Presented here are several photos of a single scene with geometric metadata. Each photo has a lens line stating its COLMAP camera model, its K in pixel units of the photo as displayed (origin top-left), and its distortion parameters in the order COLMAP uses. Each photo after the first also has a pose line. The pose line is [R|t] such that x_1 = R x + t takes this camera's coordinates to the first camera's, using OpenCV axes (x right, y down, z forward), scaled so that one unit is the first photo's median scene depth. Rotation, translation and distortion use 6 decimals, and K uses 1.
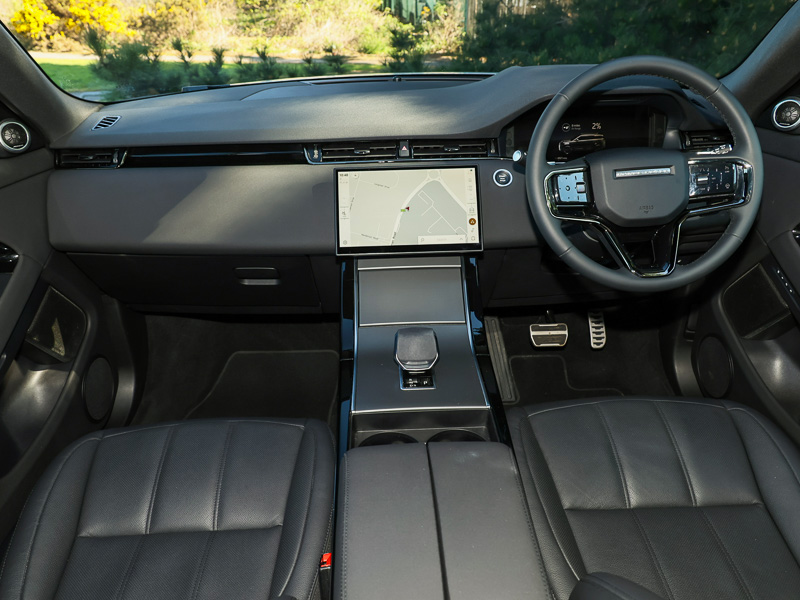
lens RADIAL K [[647.5, 0, 379.5], [0, 647.5, 309.1], [0, 0, 1]] dist [0.003069, 0.001082]
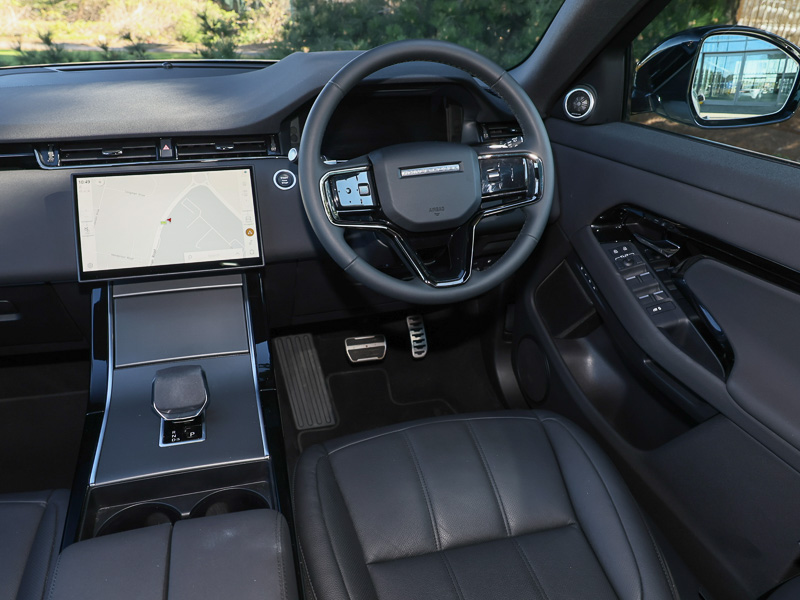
lens RADIAL K [[642.5, 0, 400.0], [0, 642.5, 300.0], [0, 0, 1]] dist [0.011452, 0.000923]
pose [[0.973891, -0.071984, 0.215301, 0.145659], [0.072546, 0.997351, 0.005303, -0.035916], [-0.215112, 0.010454, 0.976533, 0.130949]]
